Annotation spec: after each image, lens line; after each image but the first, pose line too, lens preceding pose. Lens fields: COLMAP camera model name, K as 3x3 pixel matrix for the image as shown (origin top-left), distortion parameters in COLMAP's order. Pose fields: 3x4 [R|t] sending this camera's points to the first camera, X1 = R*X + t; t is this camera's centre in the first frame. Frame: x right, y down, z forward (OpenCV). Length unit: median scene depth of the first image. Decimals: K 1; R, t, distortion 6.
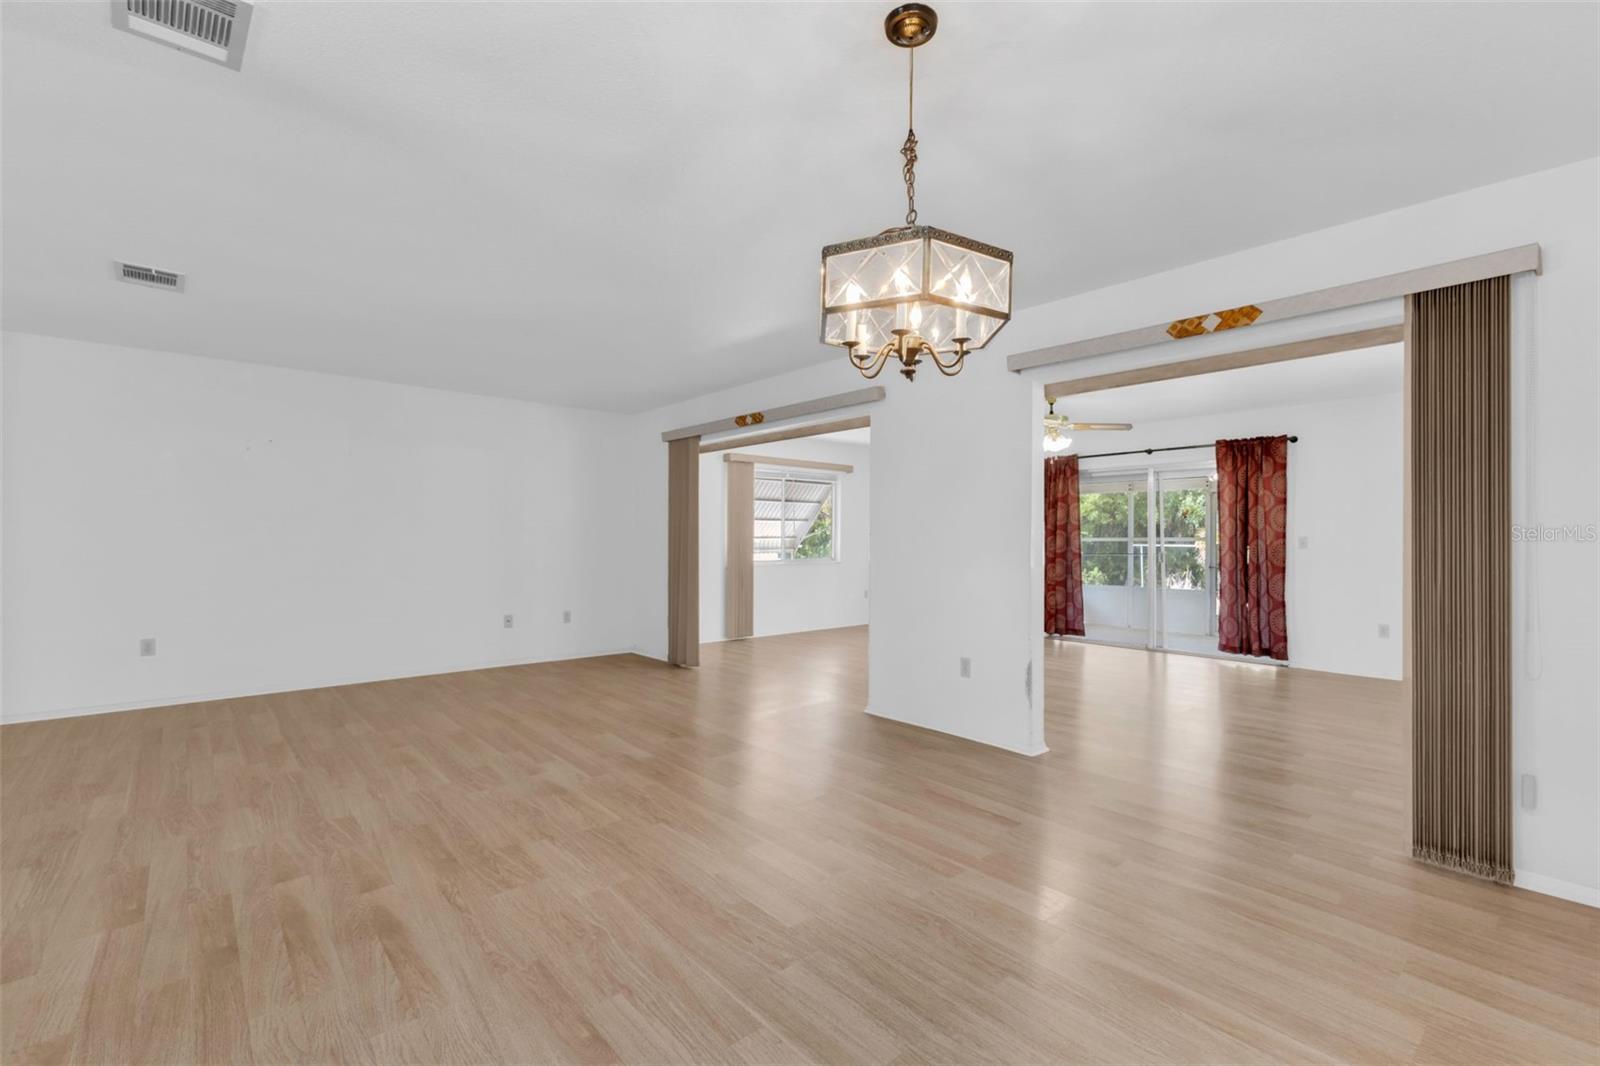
lens RADIAL K [[698.4, 0, 802.8], [0, 698.4, 531.4], [0, 0, 1]] dist [-0.005580, -0.000537]
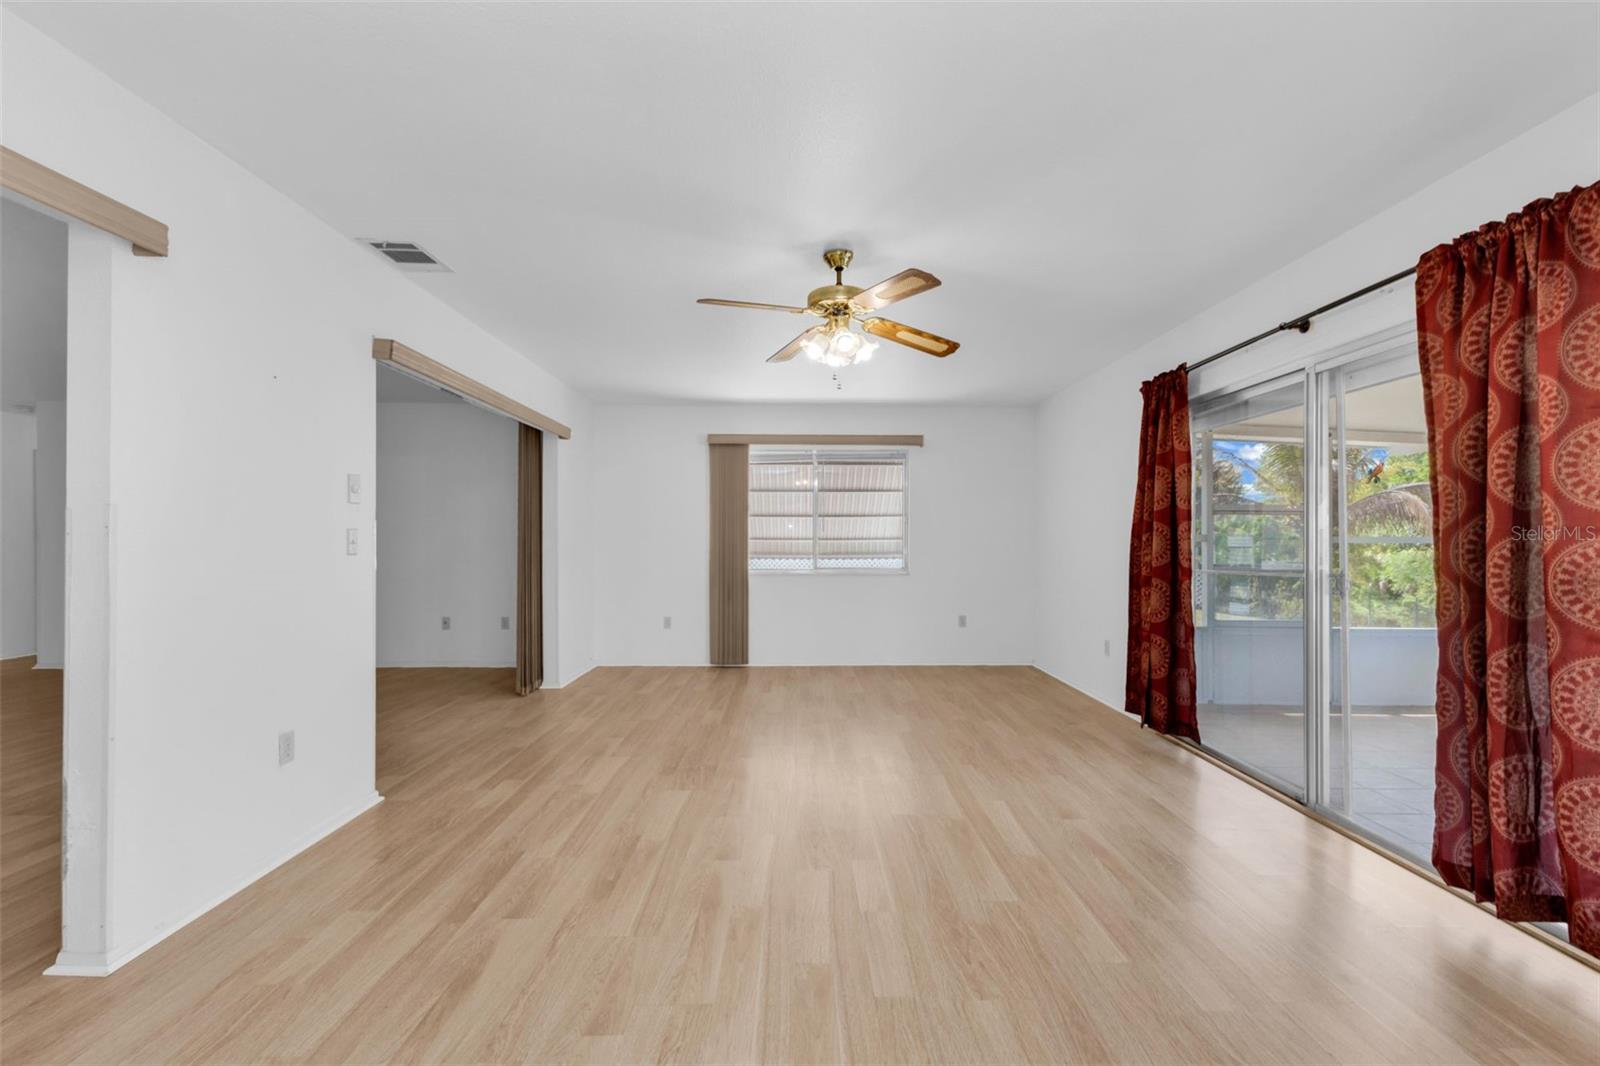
lens RADIAL K [[698.4, 0, 799.0], [0, 698.4, 540.3], [0, 0, 1]] dist [-0.005580, -0.000537]
pose [[0.749284, -0.003763, -0.662238, 0.505588], [0.010139, 0.999932, 0.005790, 0.006111], [0.662171, -0.011053, 0.749271, 0.457373]]
